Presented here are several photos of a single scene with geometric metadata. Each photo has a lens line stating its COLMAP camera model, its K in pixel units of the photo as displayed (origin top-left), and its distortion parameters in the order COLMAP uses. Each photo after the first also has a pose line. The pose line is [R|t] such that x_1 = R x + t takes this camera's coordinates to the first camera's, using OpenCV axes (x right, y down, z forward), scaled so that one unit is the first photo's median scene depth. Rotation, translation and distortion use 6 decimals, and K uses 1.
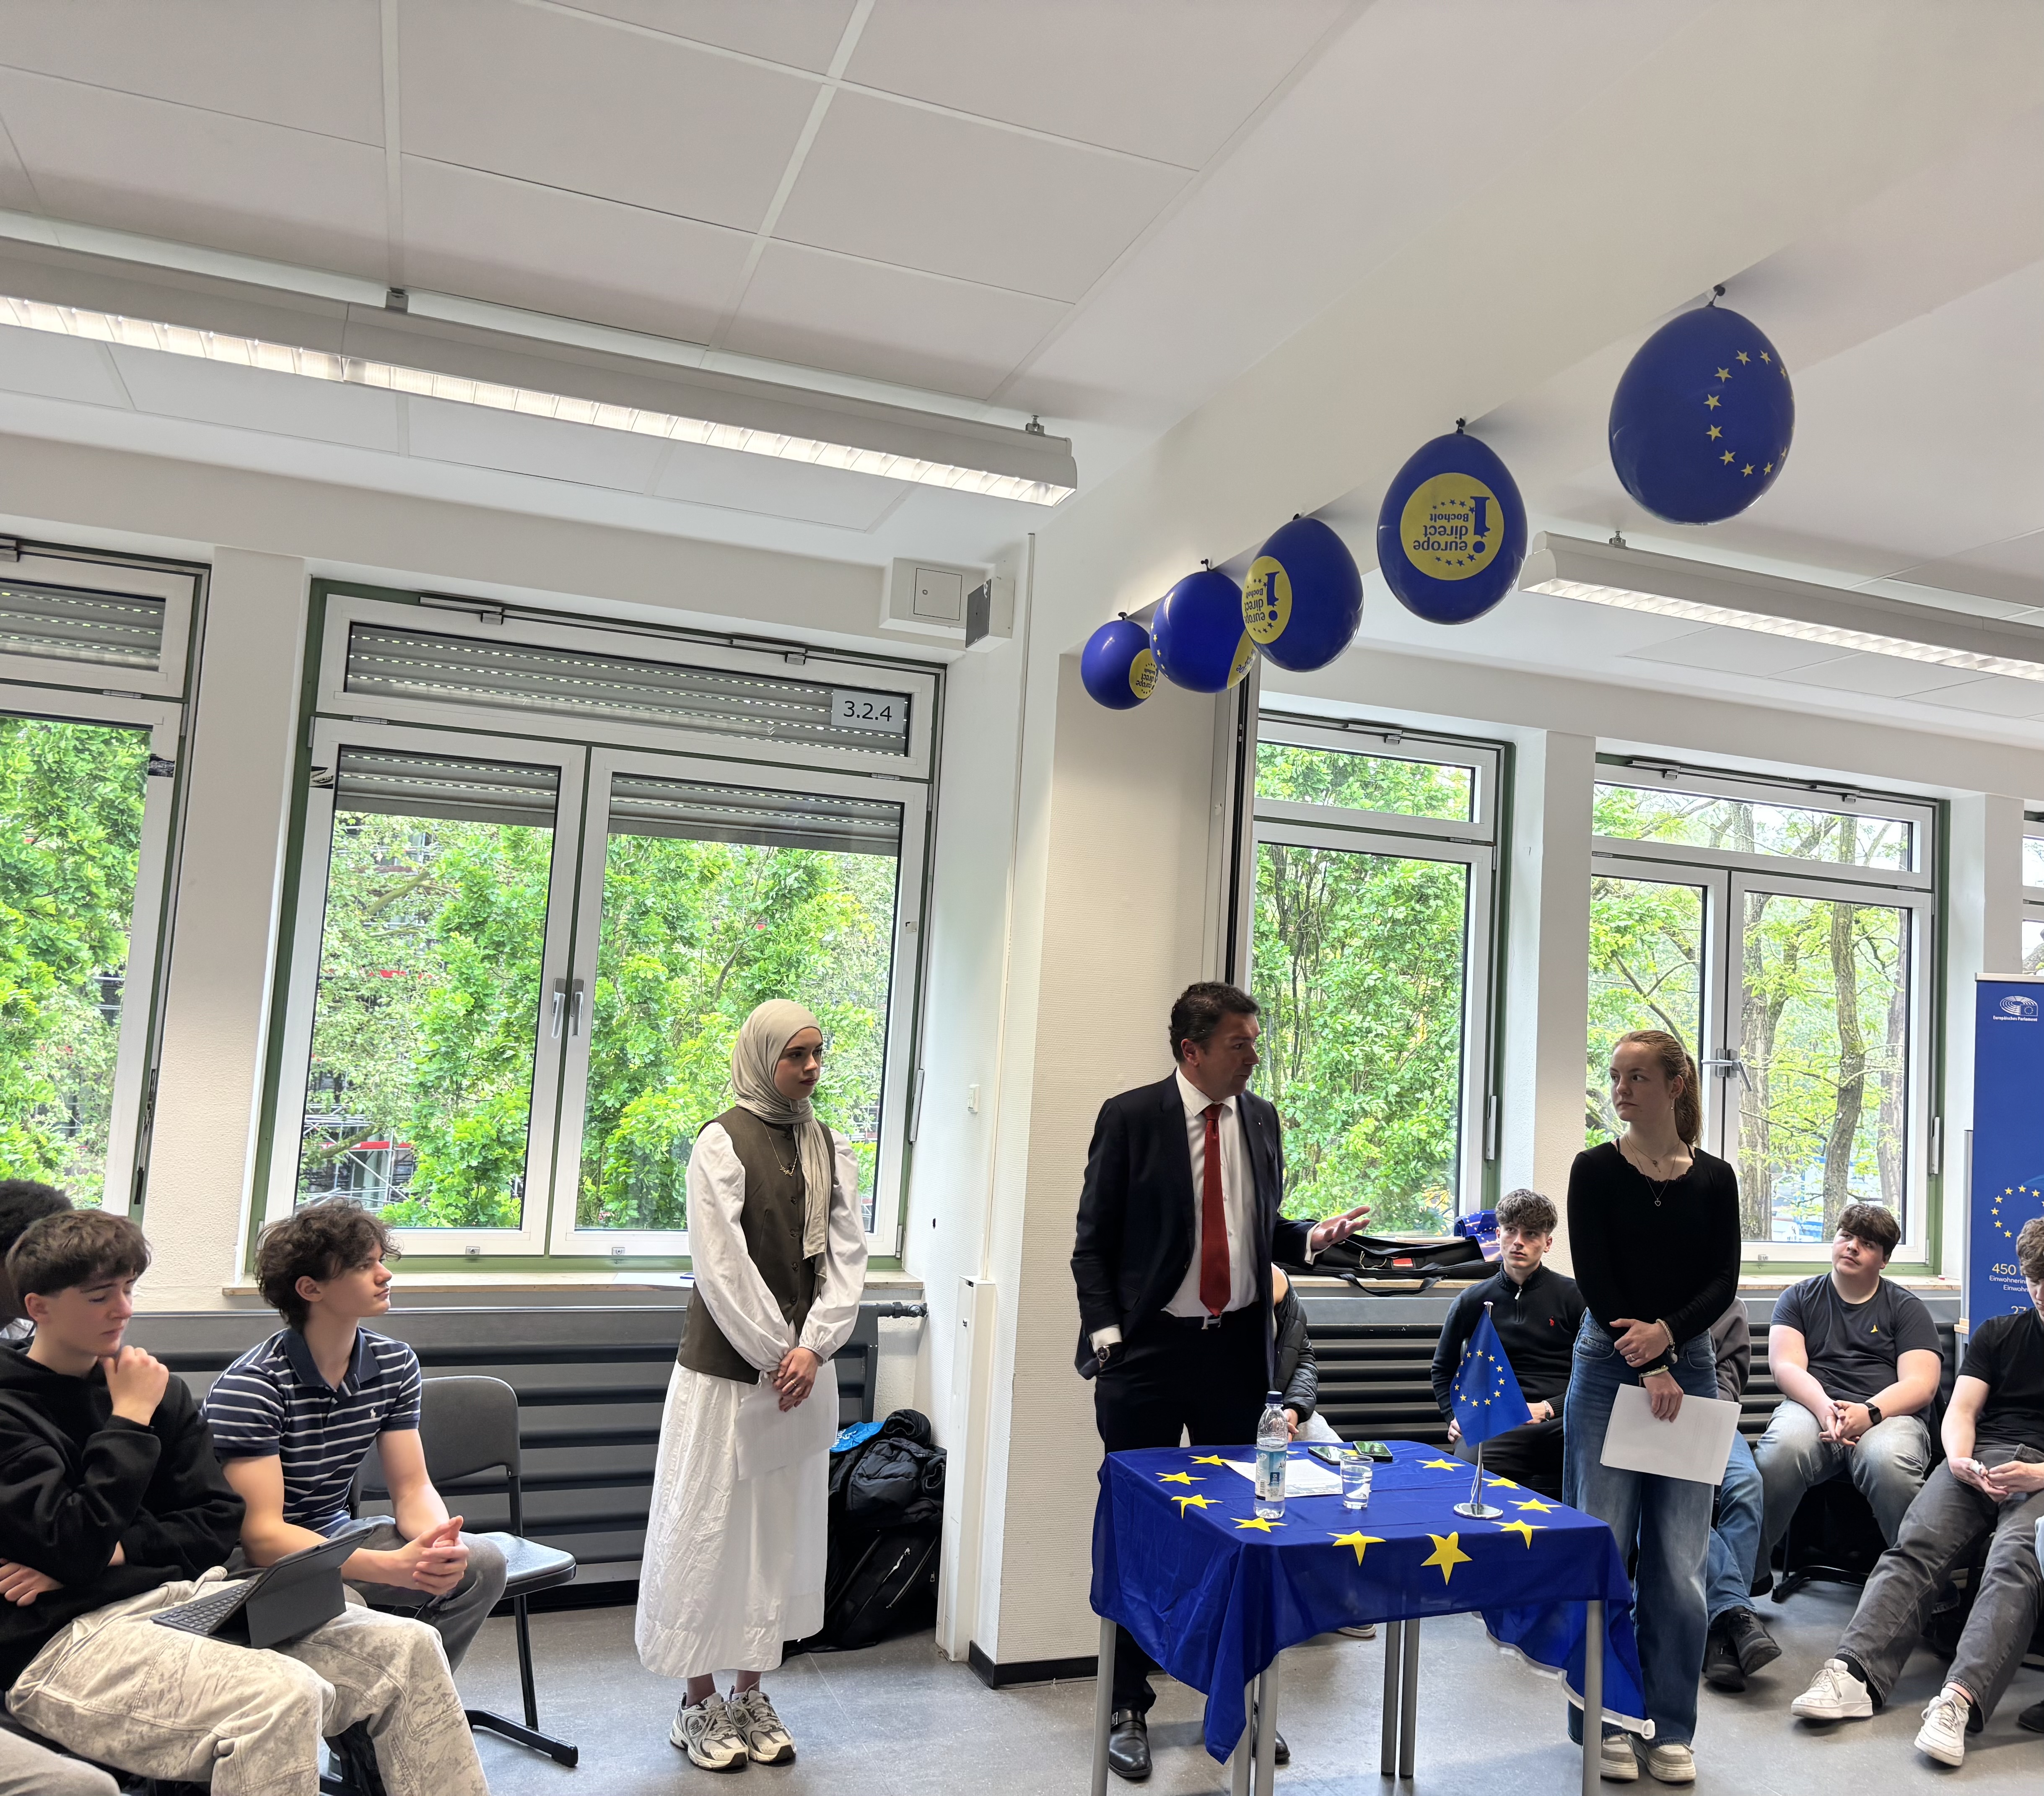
lens RADIAL K [[1820.3, 0, 1191.3], [0, 1820.3, 894.0], [0, 0, 1]] dist [0.126617, -0.218671]
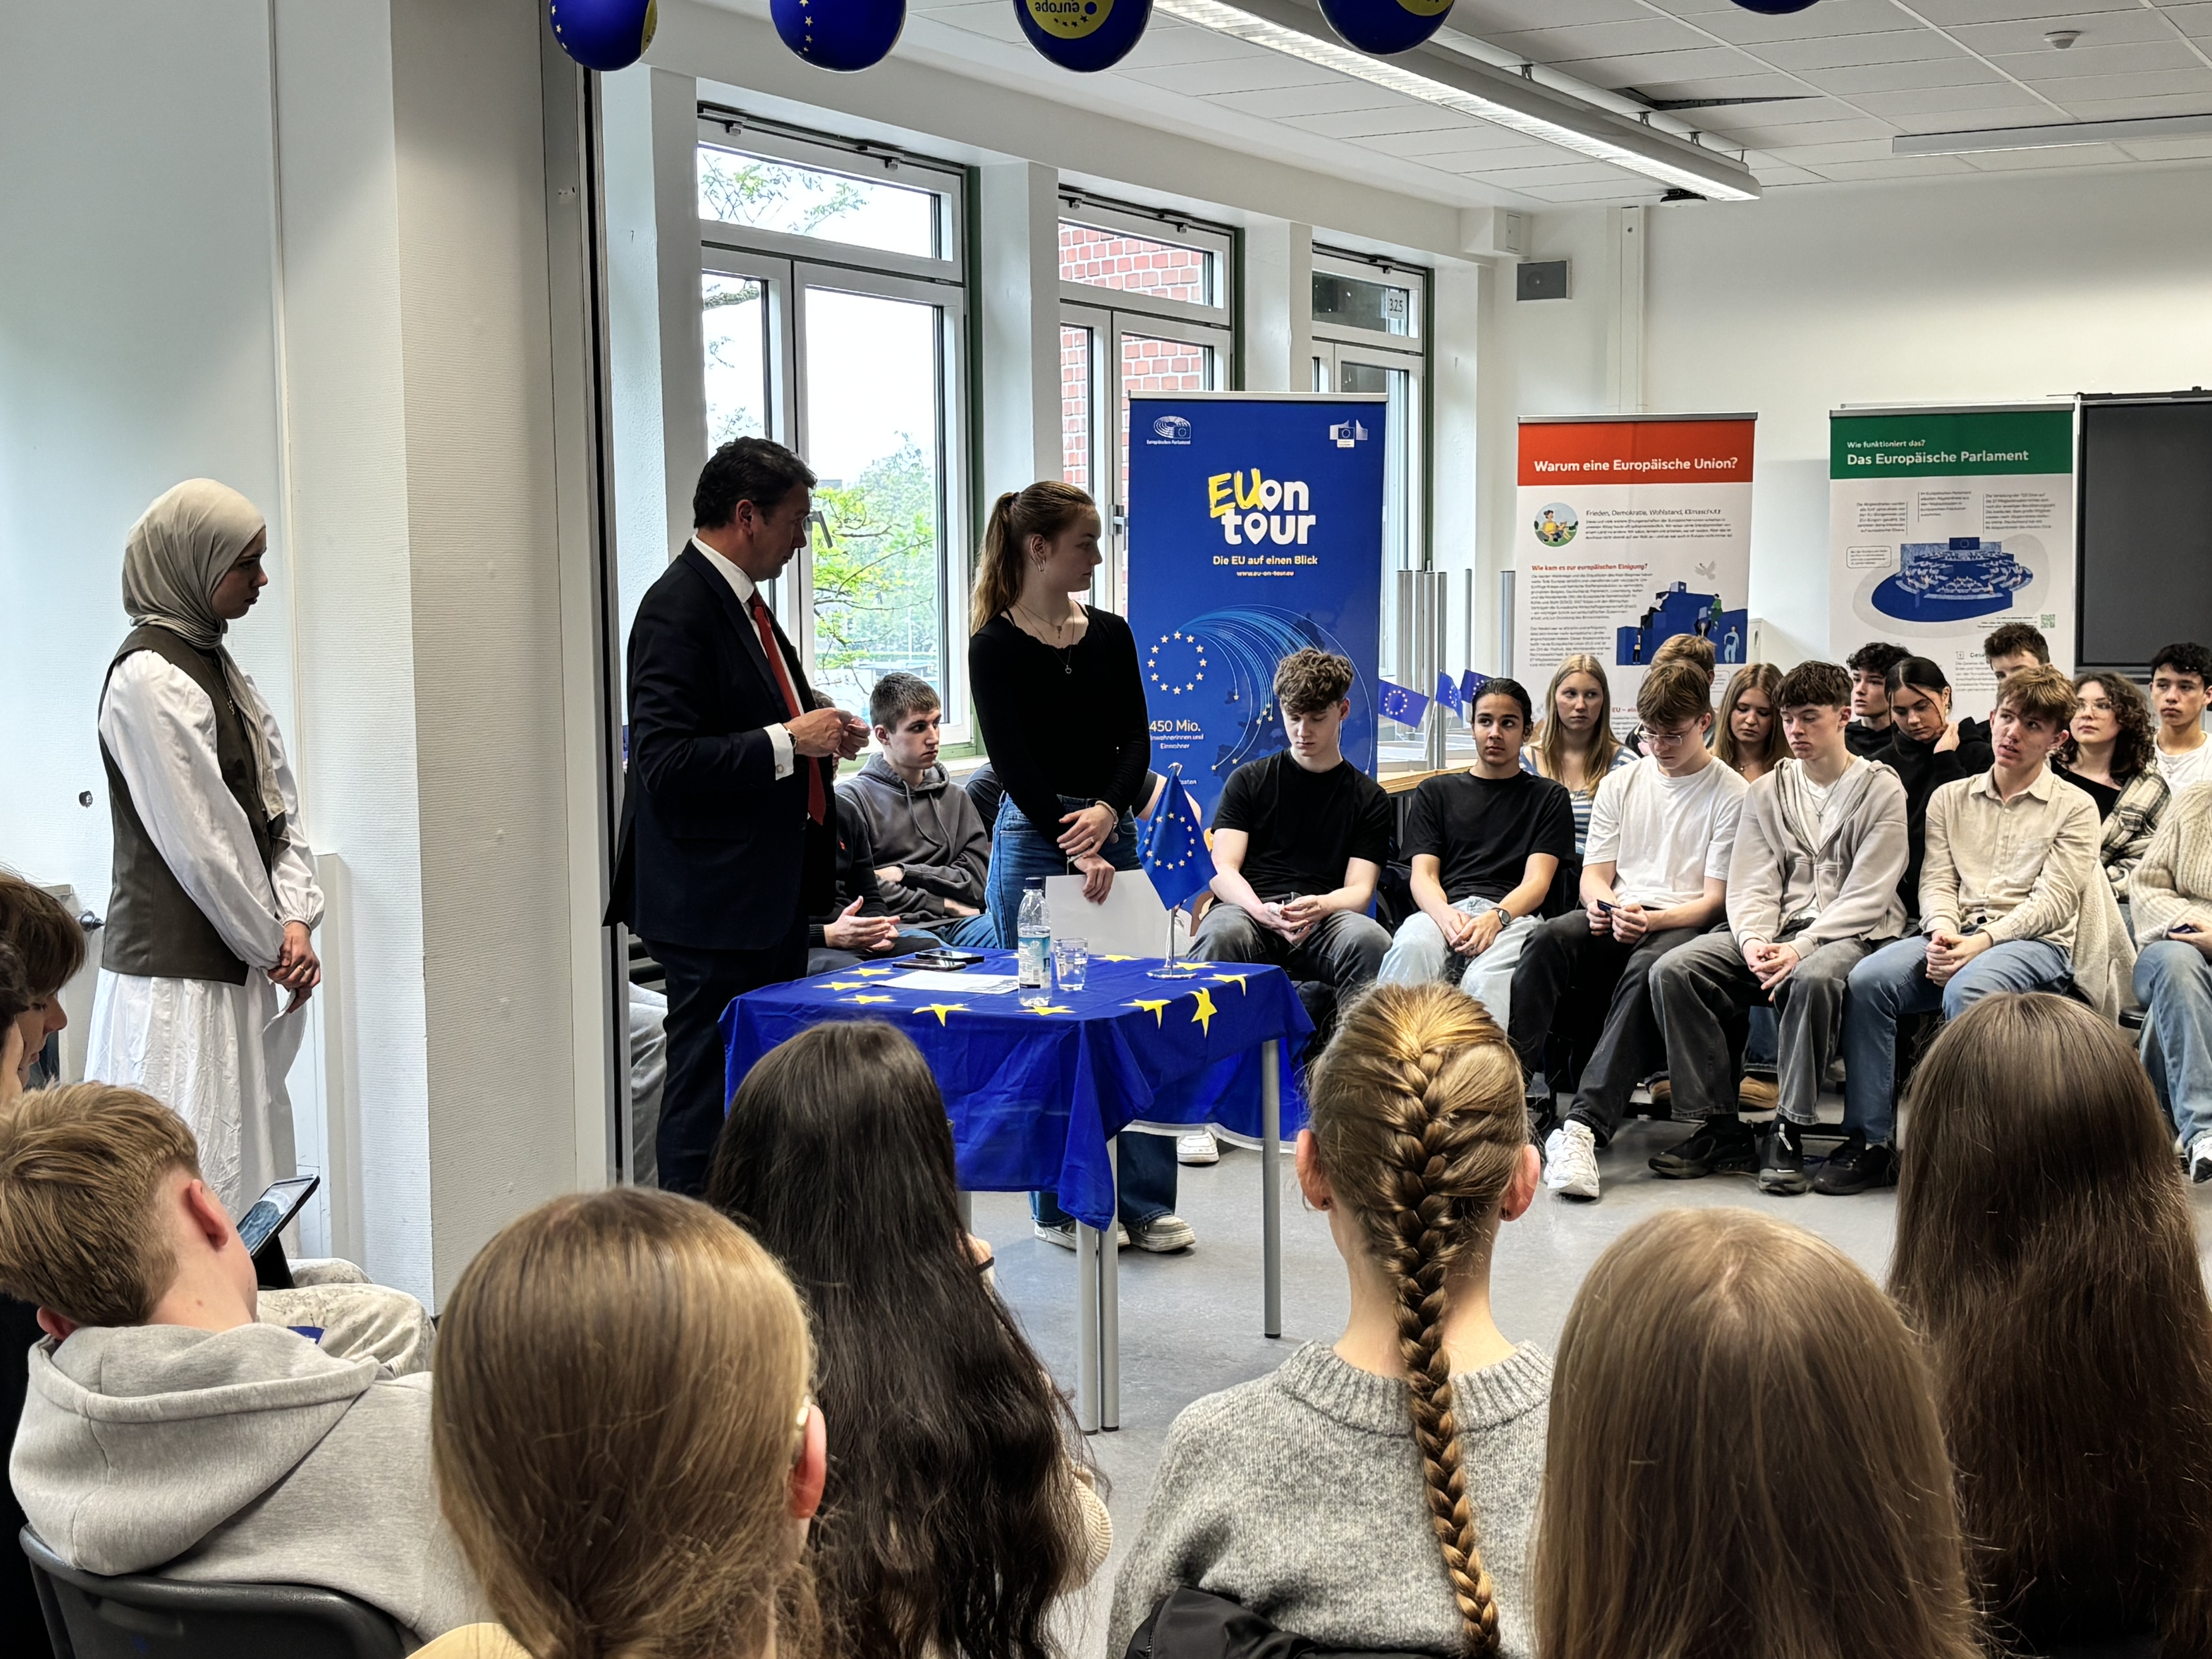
lens RADIAL K [[3026.3, 0, 1120.8], [0, 3026.3, 843.4], [0, 0, 1]] dist [0.281938, -1.152672]
pose [[0.775757, -0.119607, 0.619593, -0.607456], [-0.002075, 0.981384, 0.192045, -0.027875], [-0.631028, -0.150266, 0.761068, -0.133144]]
